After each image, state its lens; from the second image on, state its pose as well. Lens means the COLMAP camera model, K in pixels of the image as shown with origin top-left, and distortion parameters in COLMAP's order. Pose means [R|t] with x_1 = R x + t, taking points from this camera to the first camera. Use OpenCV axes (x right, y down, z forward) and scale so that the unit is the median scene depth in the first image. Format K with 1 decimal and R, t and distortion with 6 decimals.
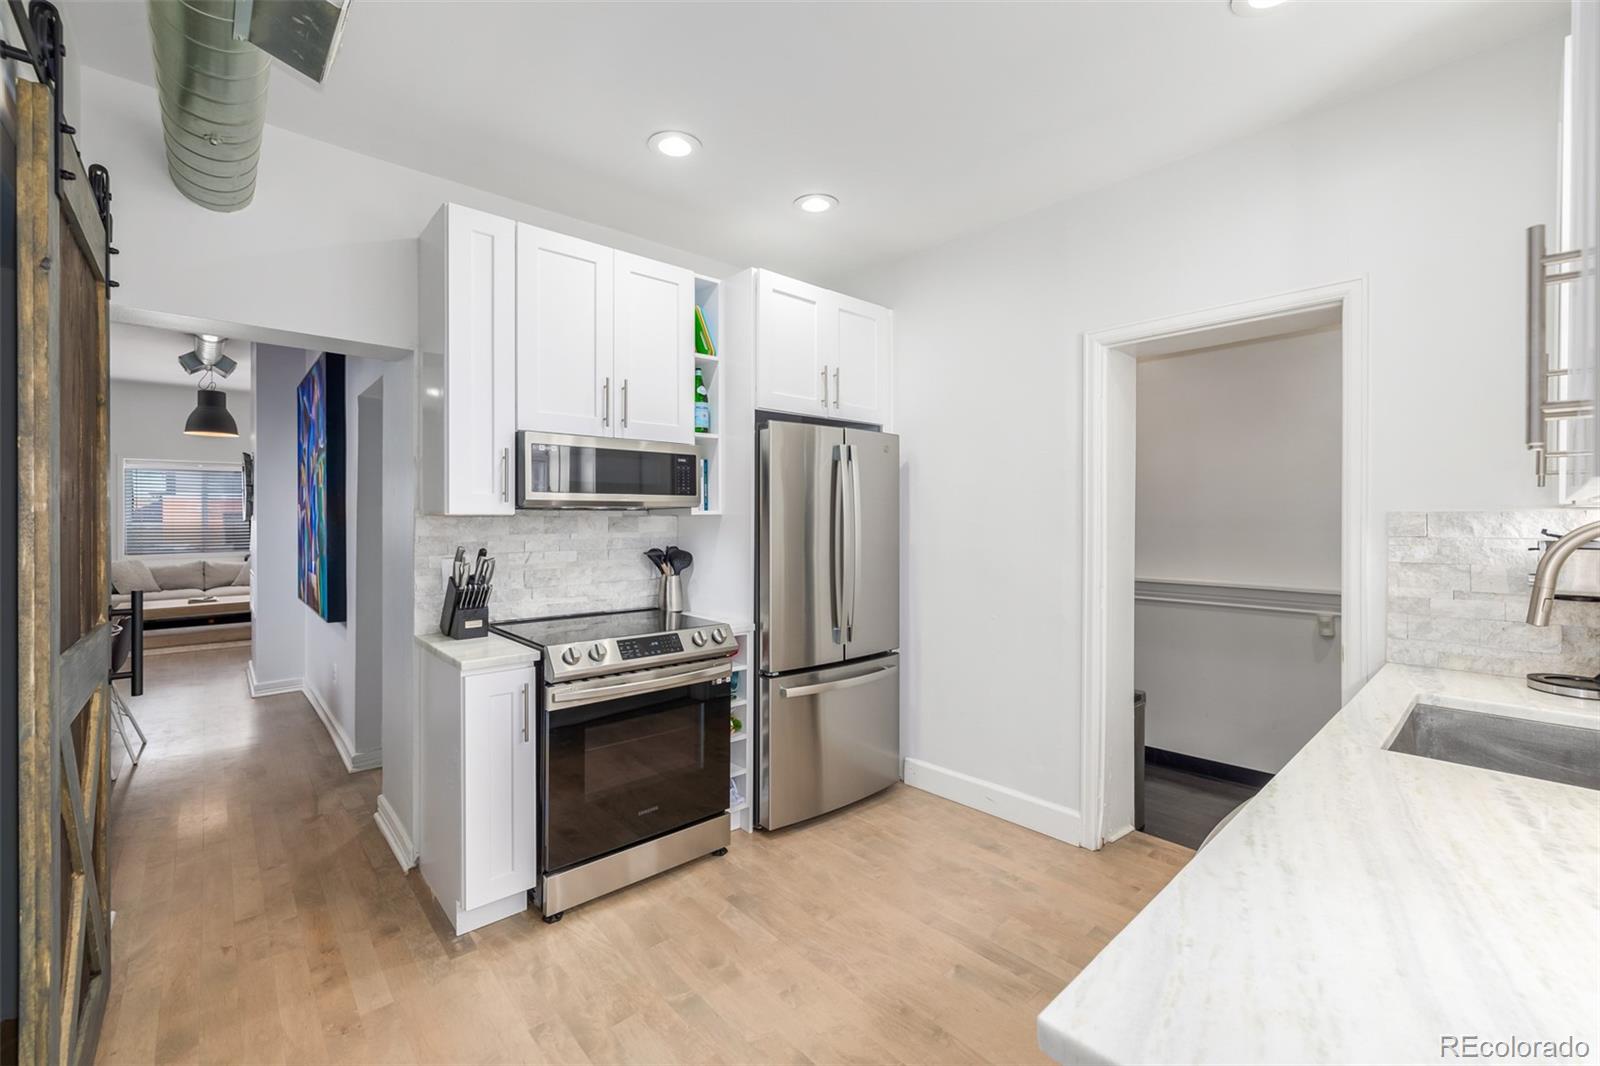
lens RADIAL K [[673.4, 0, 788.2], [0, 673.4, 519.0], [0, 0, 1]] dist [-0.000838, -0.000171]
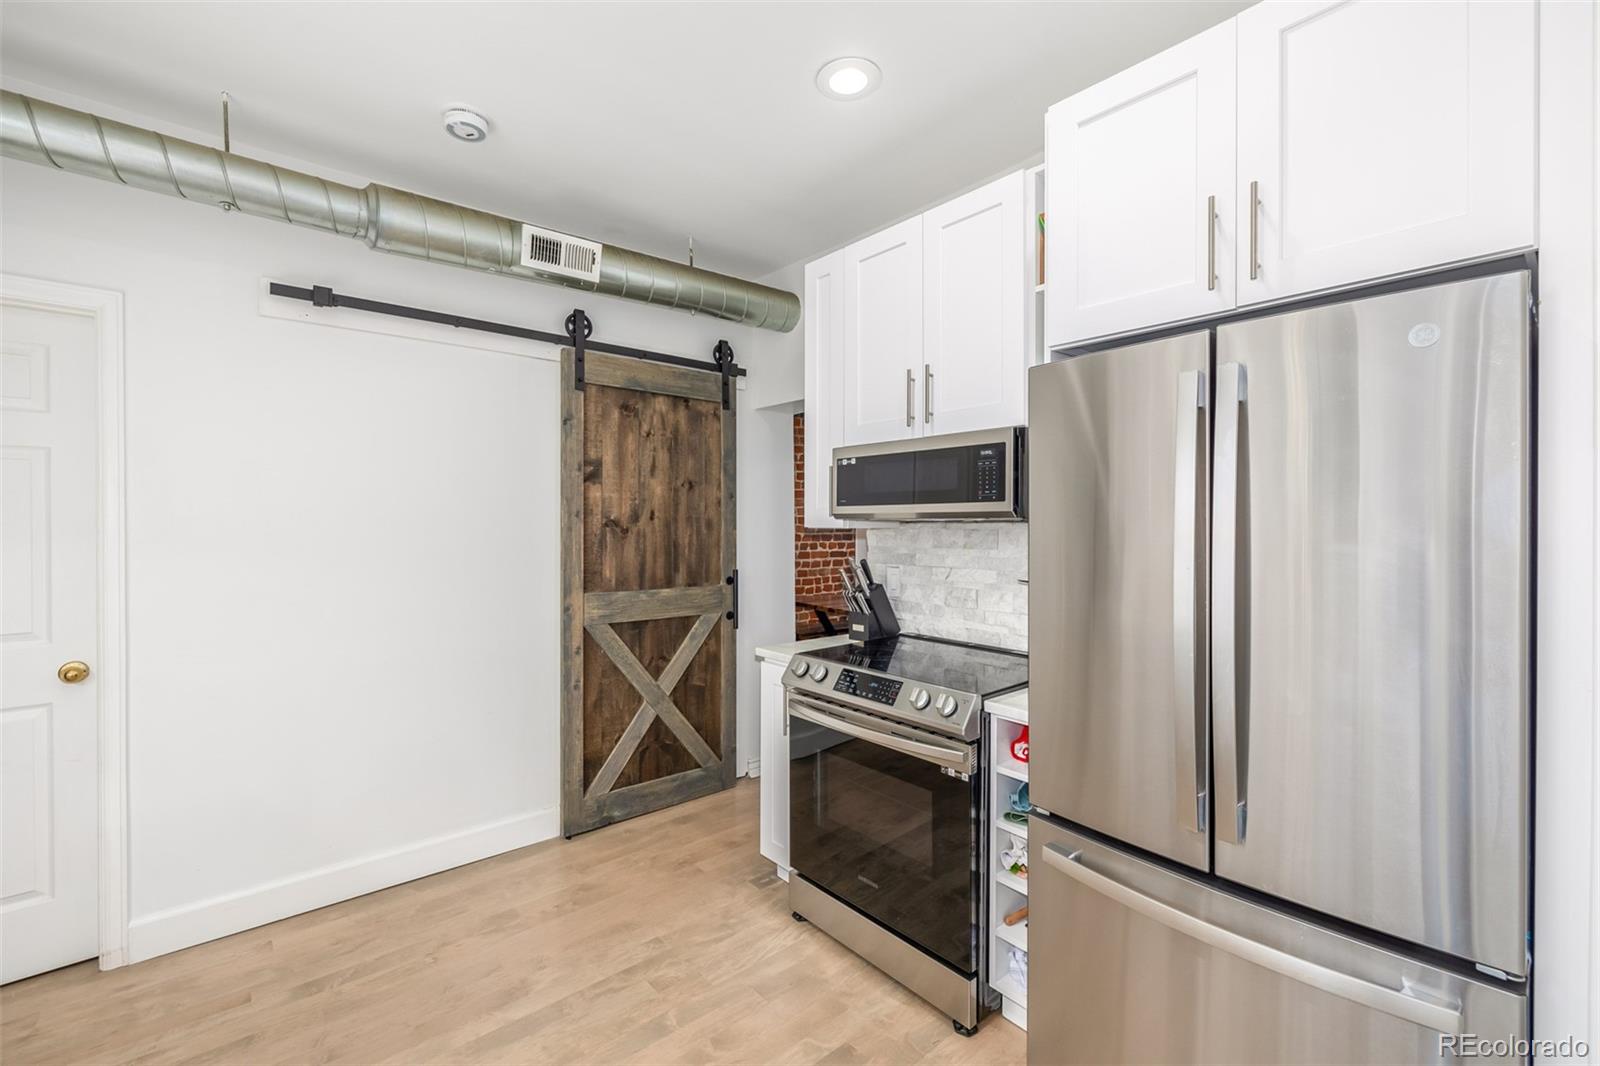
lens RADIAL K [[678.5, 0, 799.5], [0, 678.5, 525.0], [0, 0, 1]] dist [0.000047, 0.000000]
pose [[-0.009700, 0.002936, -0.999949, 0.680480], [-0.005252, 0.999982, 0.002987, -0.014143], [0.999939, 0.005281, -0.009684, 0.981609]]
